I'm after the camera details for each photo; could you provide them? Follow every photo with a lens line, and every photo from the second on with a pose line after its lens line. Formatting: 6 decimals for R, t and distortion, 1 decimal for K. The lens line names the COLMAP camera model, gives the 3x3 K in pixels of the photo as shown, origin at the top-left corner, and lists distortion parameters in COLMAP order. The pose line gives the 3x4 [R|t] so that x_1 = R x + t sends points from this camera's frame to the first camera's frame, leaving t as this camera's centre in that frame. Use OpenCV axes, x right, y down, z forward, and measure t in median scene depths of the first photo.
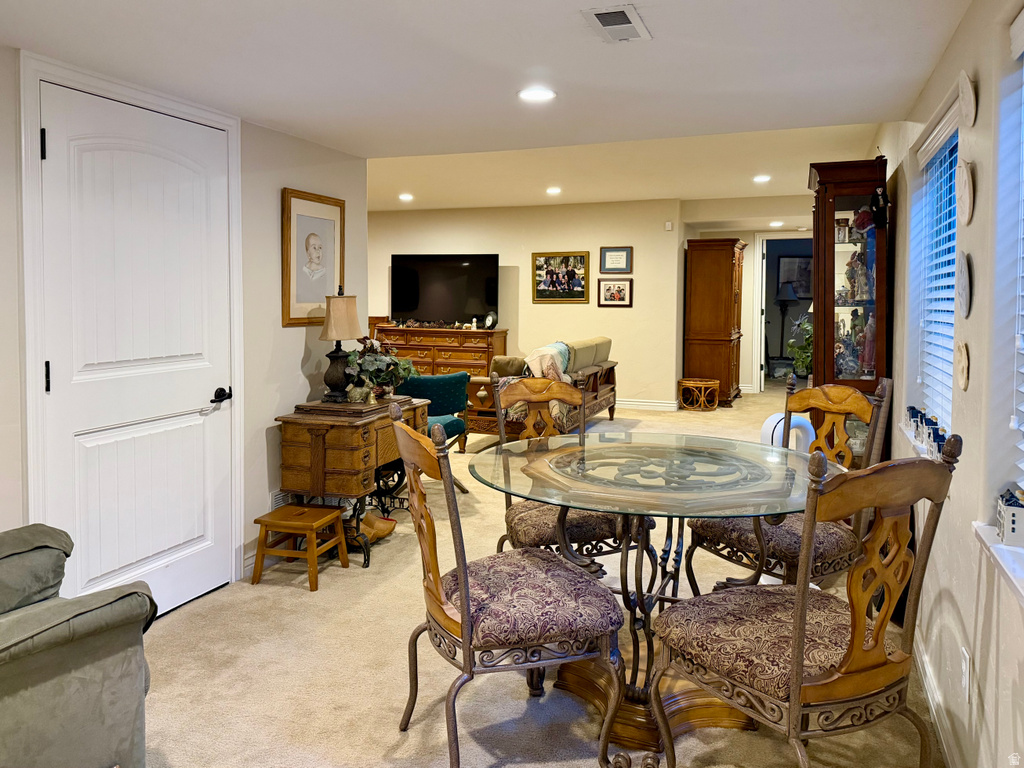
lens RADIAL K [[737.7, 0, 512.4], [0, 737.7, 380.7], [0, 0, 1]] dist [0.056174, -0.068630]
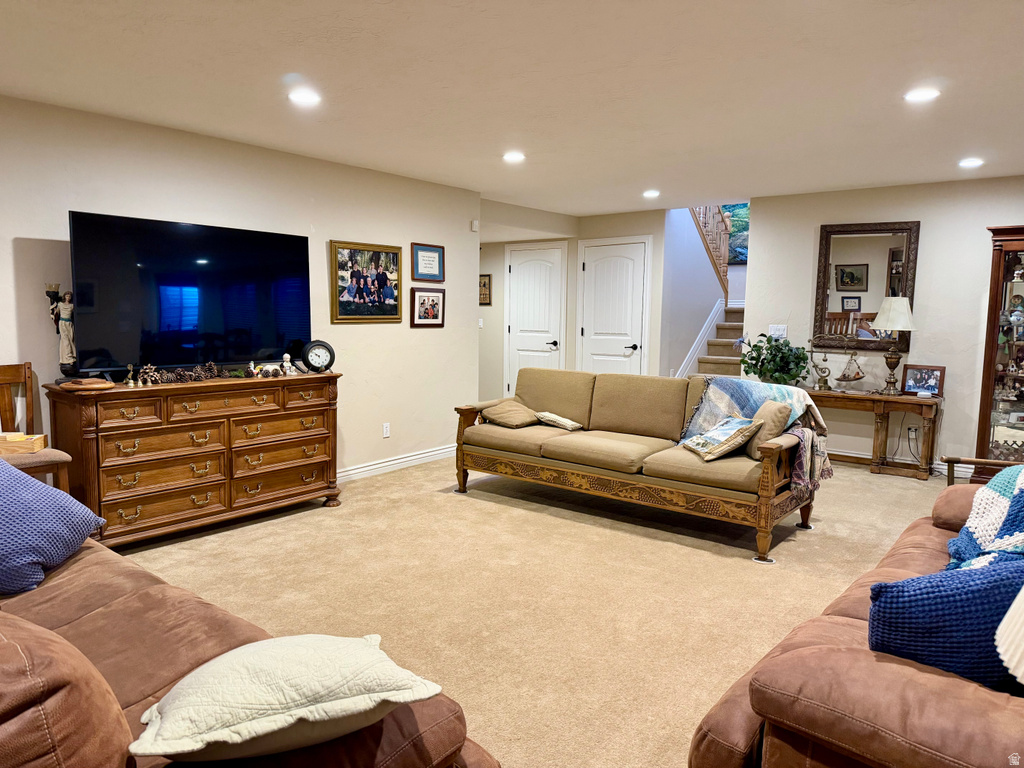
lens RADIAL K [[704.3, 0, 511.6], [0, 704.3, 388.2], [0, 0, 1]] dist [0.003626, 0.000163]
pose [[0.298324, -0.101309, 0.949073, -0.494826], [0.102868, 0.991972, 0.073553, -0.081801], [-0.948905, 0.075687, 0.306351, 0.704450]]
